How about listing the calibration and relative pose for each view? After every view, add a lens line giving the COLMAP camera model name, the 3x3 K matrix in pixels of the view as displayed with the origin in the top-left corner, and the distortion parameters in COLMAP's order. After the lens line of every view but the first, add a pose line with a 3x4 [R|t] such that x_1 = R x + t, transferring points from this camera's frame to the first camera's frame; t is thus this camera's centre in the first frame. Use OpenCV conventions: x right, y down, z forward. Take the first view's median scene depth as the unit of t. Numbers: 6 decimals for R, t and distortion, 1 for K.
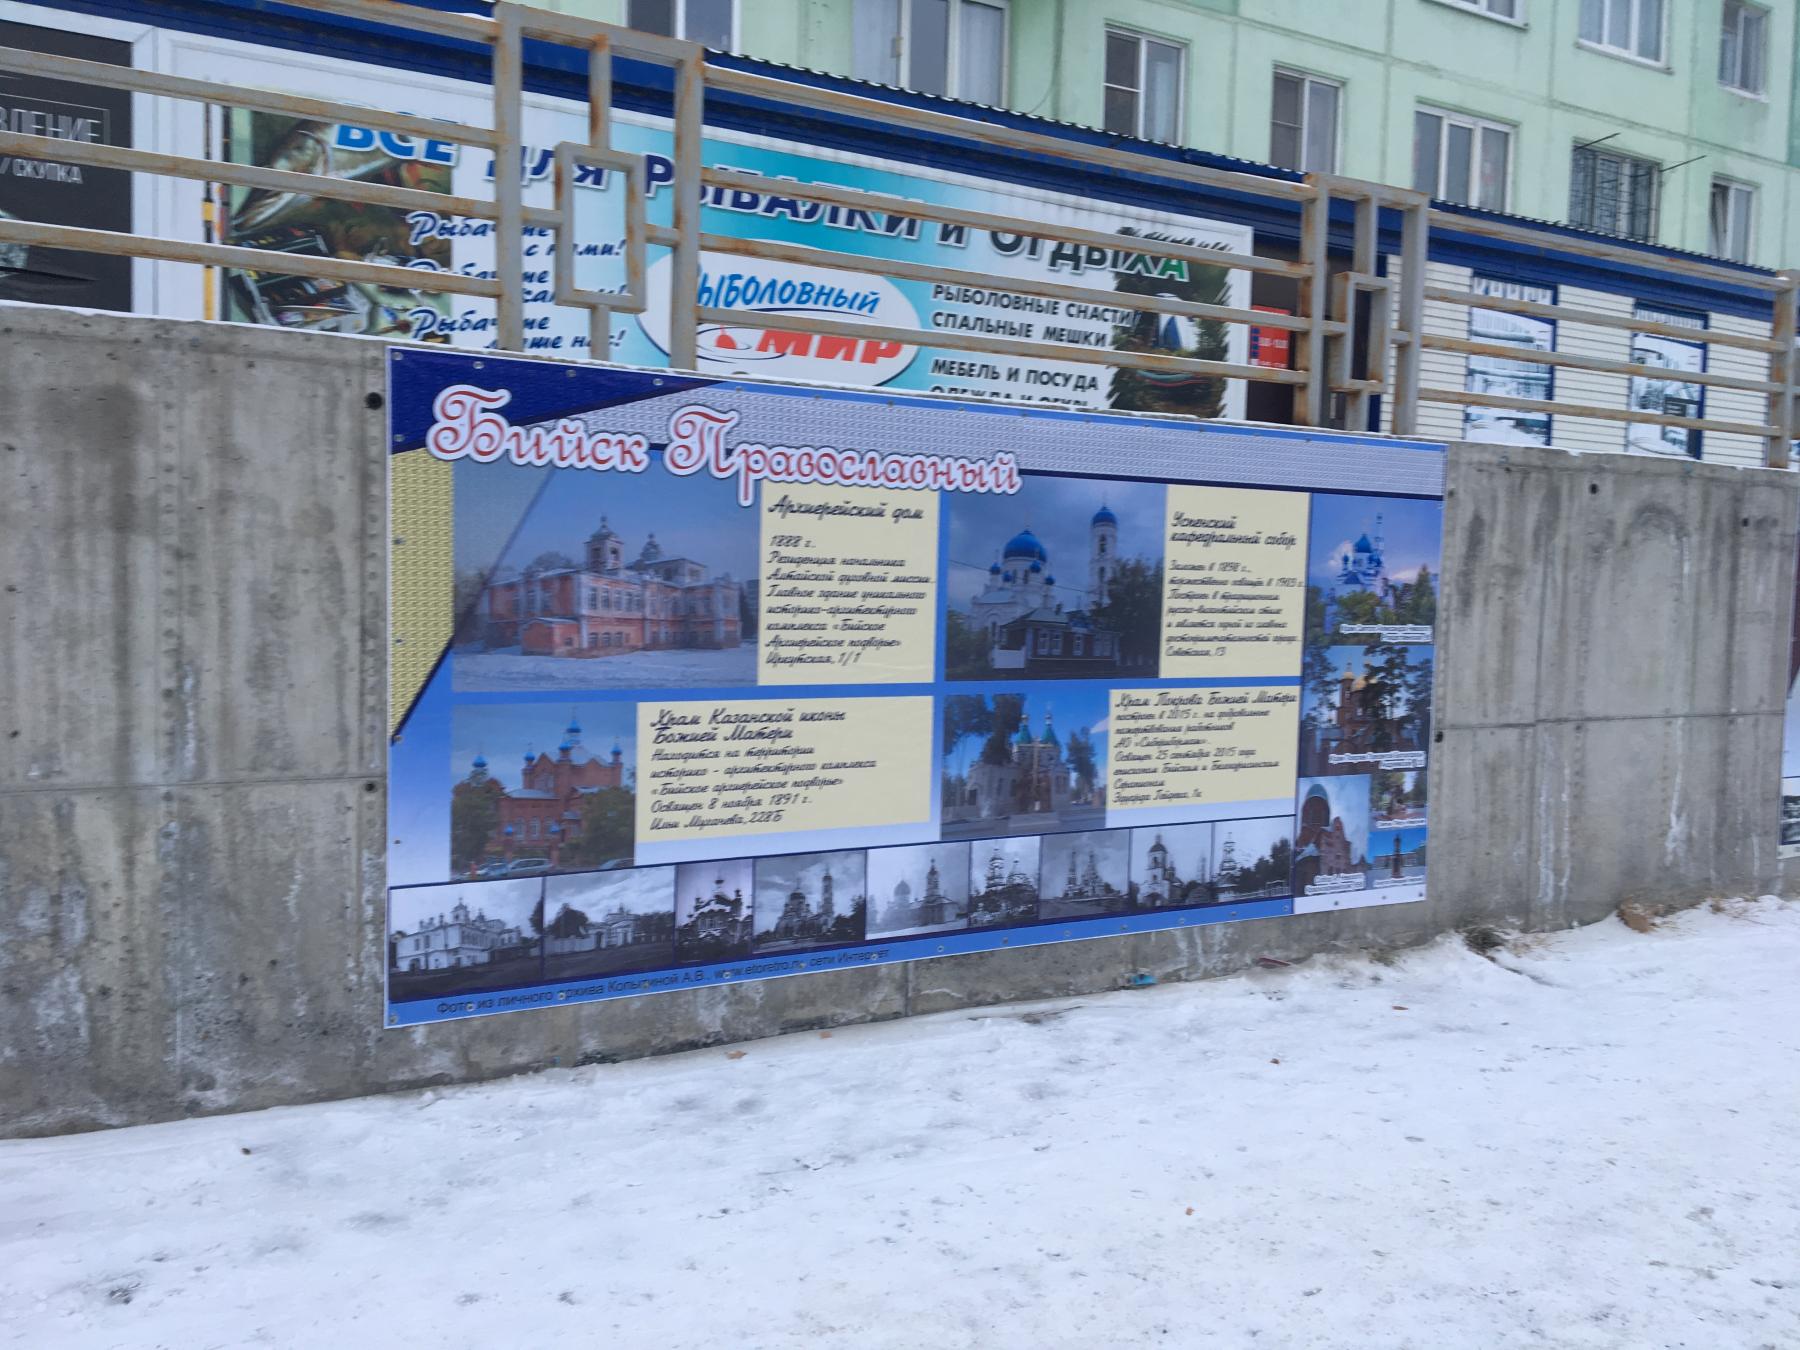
lens RADIAL K [[1602.8, 0, 897.8], [0, 1602.8, 675.3], [0, 0, 1]] dist [0.074802, -0.091165]
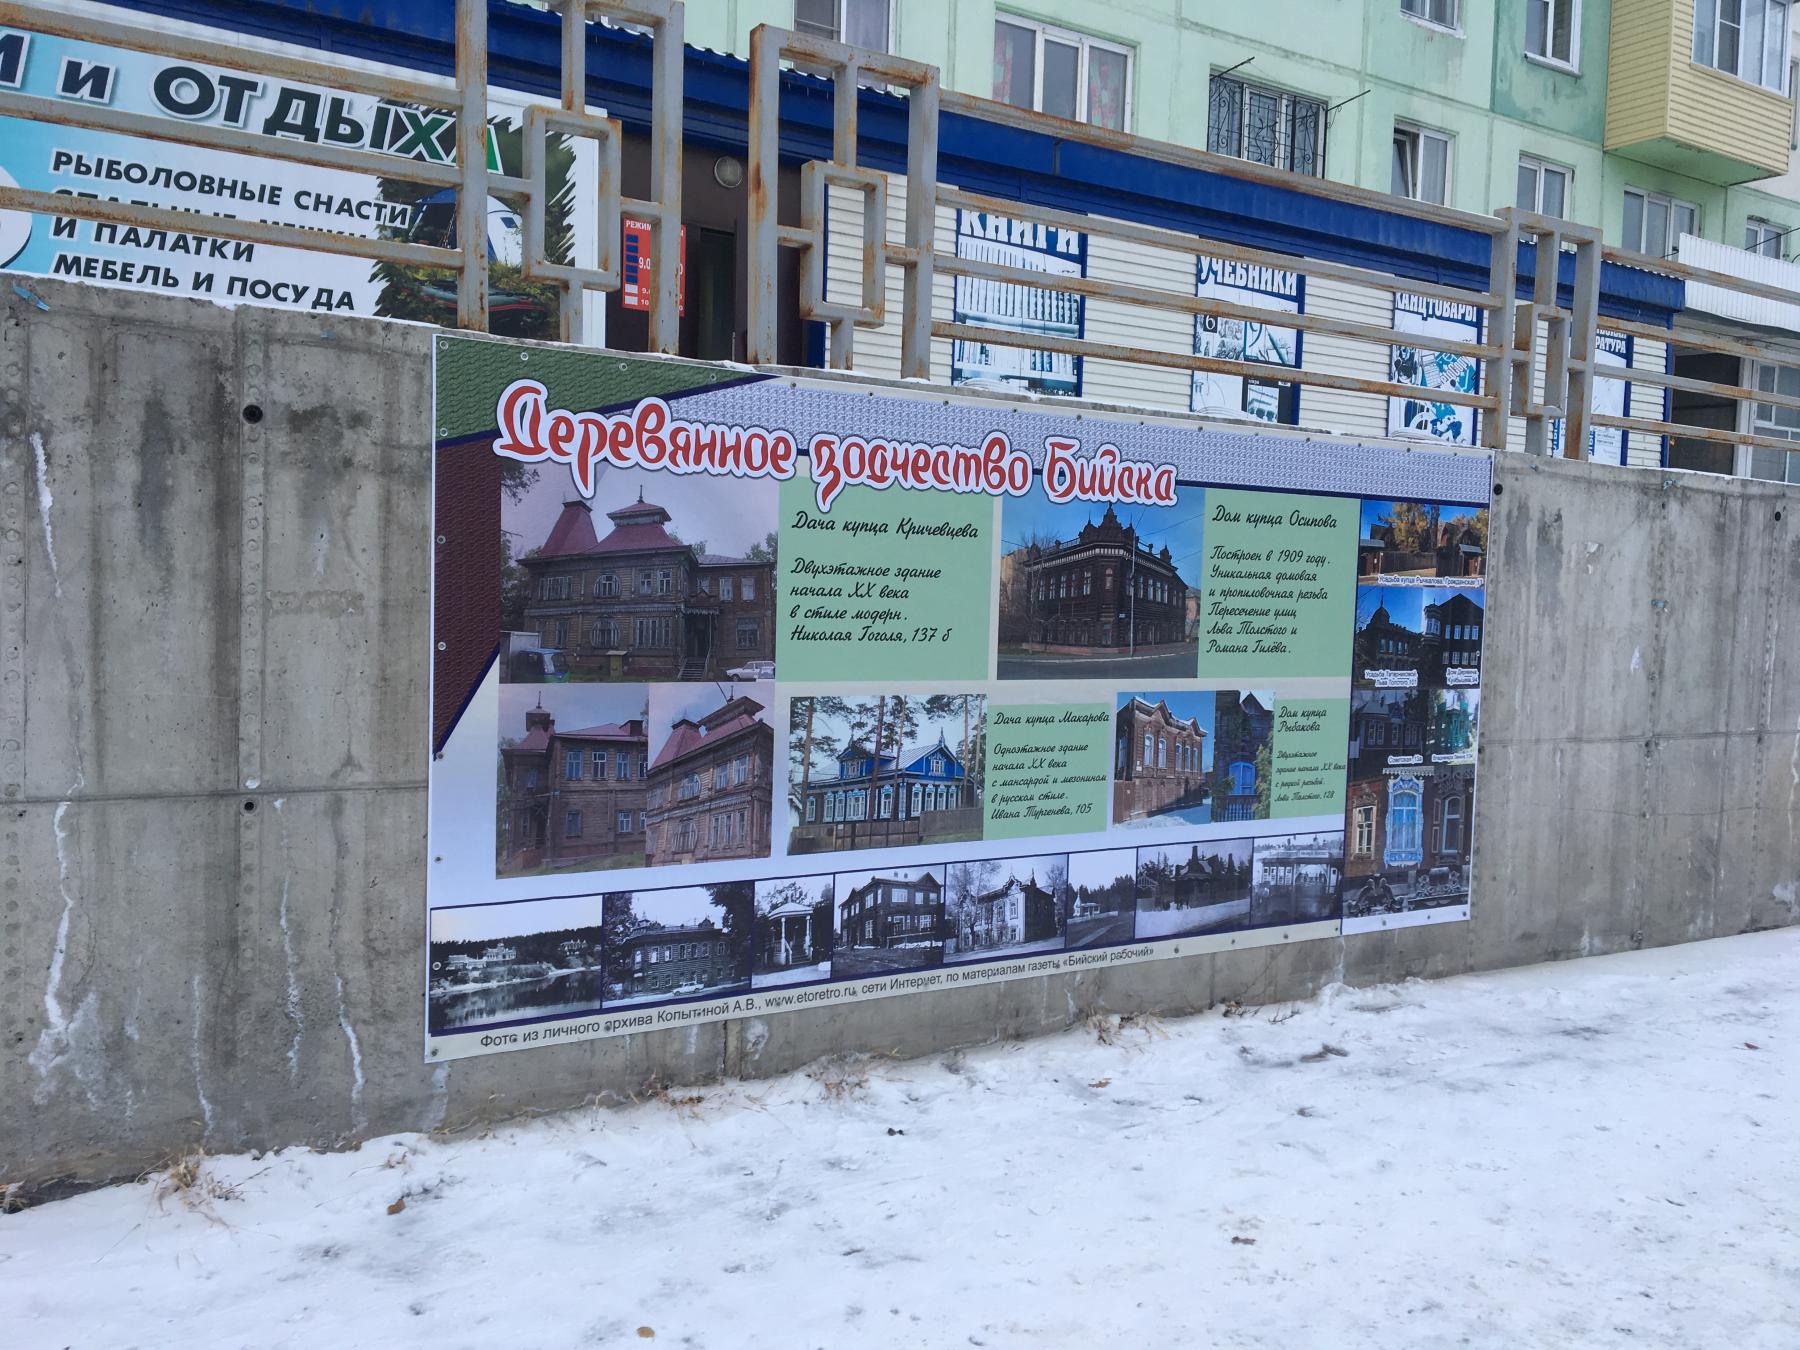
lens RADIAL K [[1602.8, 0, 904.4], [0, 1602.8, 660.0], [0, 0, 1]] dist [0.074802, -0.091165]
pose [[0.999518, 0.007753, 0.030077, 0.371740], [-0.007273, 0.999845, -0.016041, -0.005666], [-0.030197, 0.015814, 0.999419, 0.256506]]
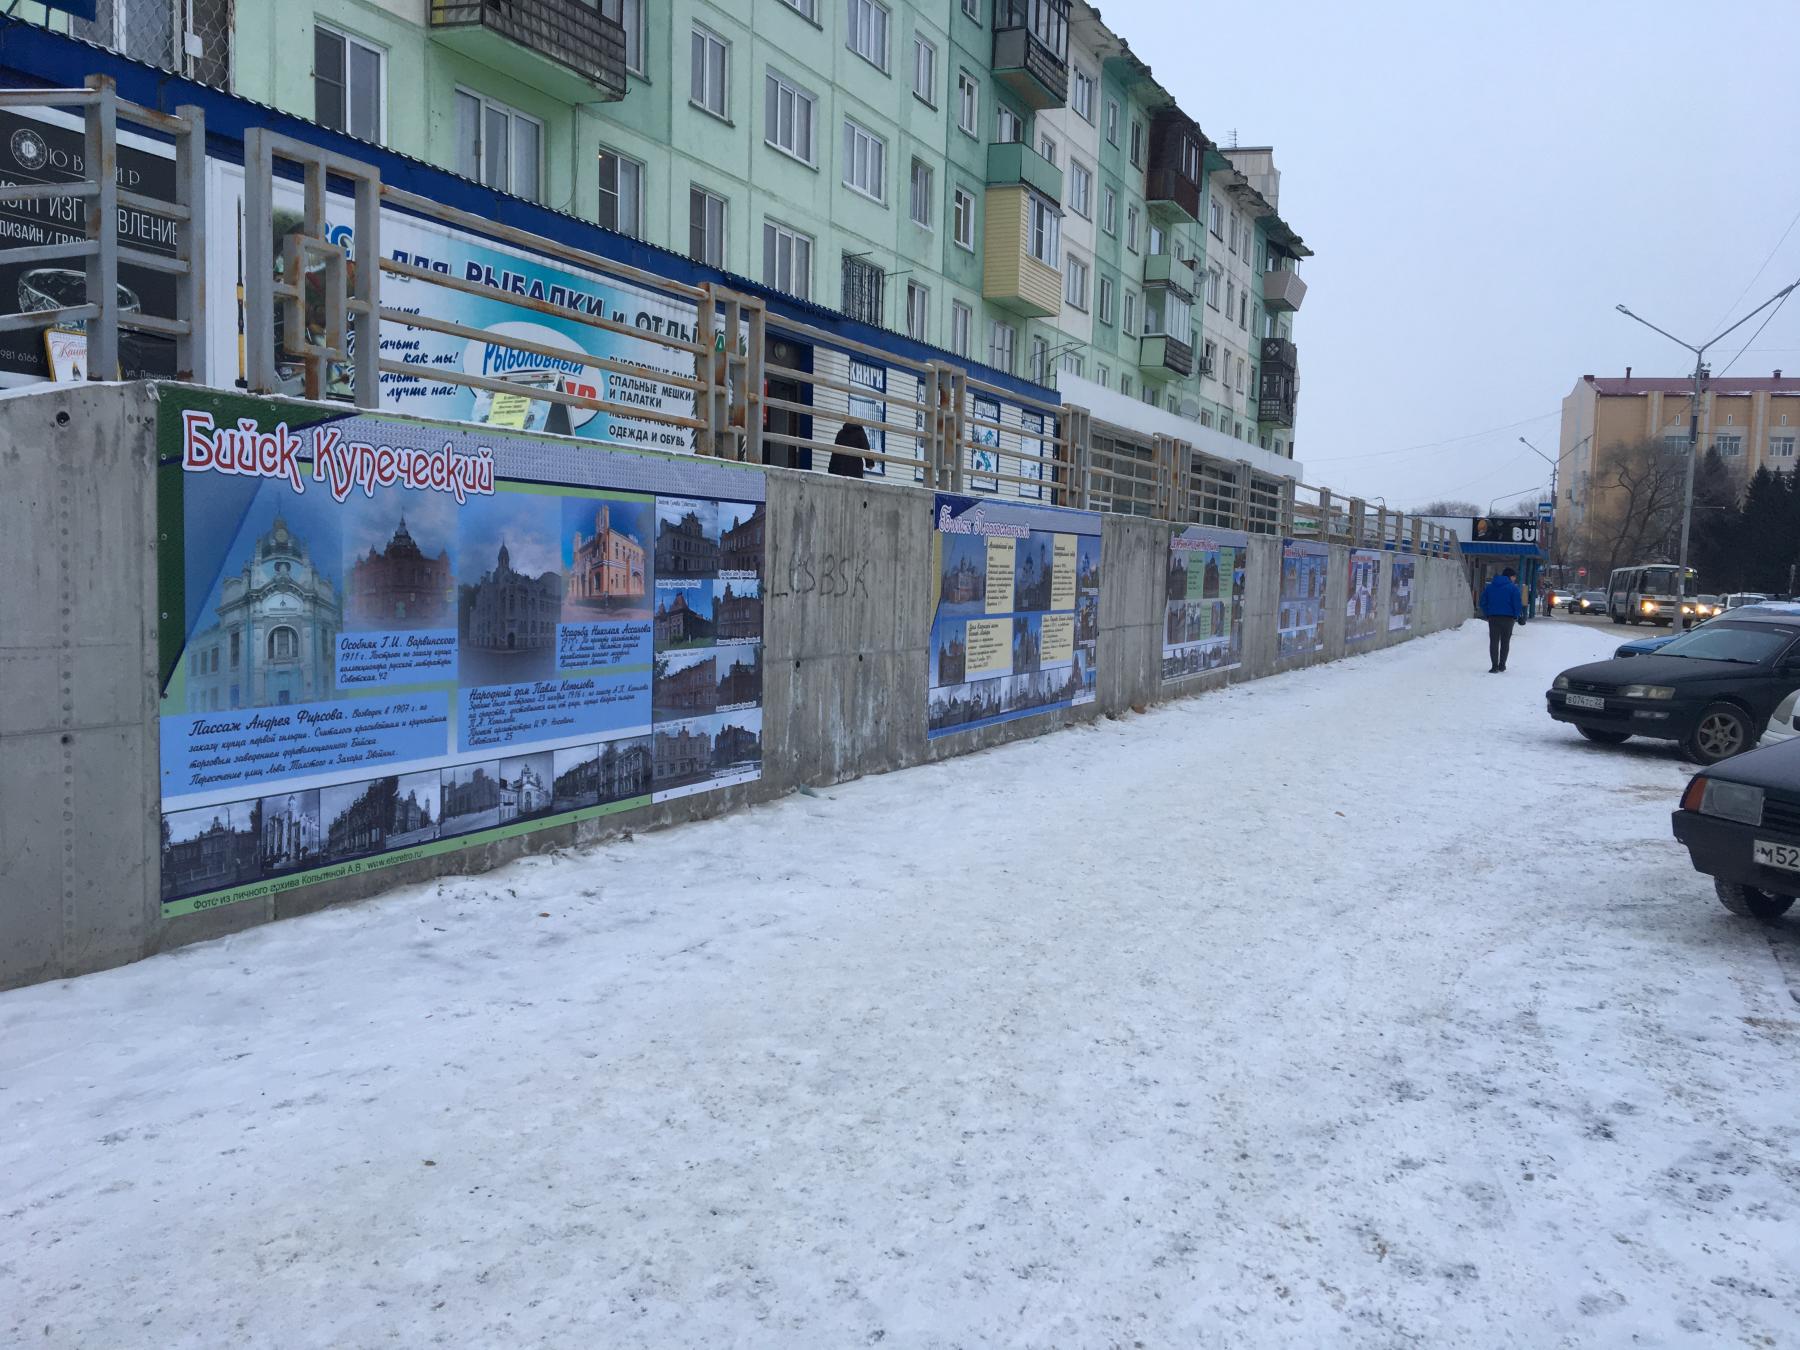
lens RADIAL K [[1602.8, 0, 895.9], [0, 1602.8, 689.5], [0, 0, 1]] dist [0.074802, -0.091165]
pose [[0.823557, -0.040683, 0.565773, -0.625173], [0.016123, 0.998701, 0.048344, 0.000022], [-0.567004, -0.030693, 0.823143, -0.397796]]
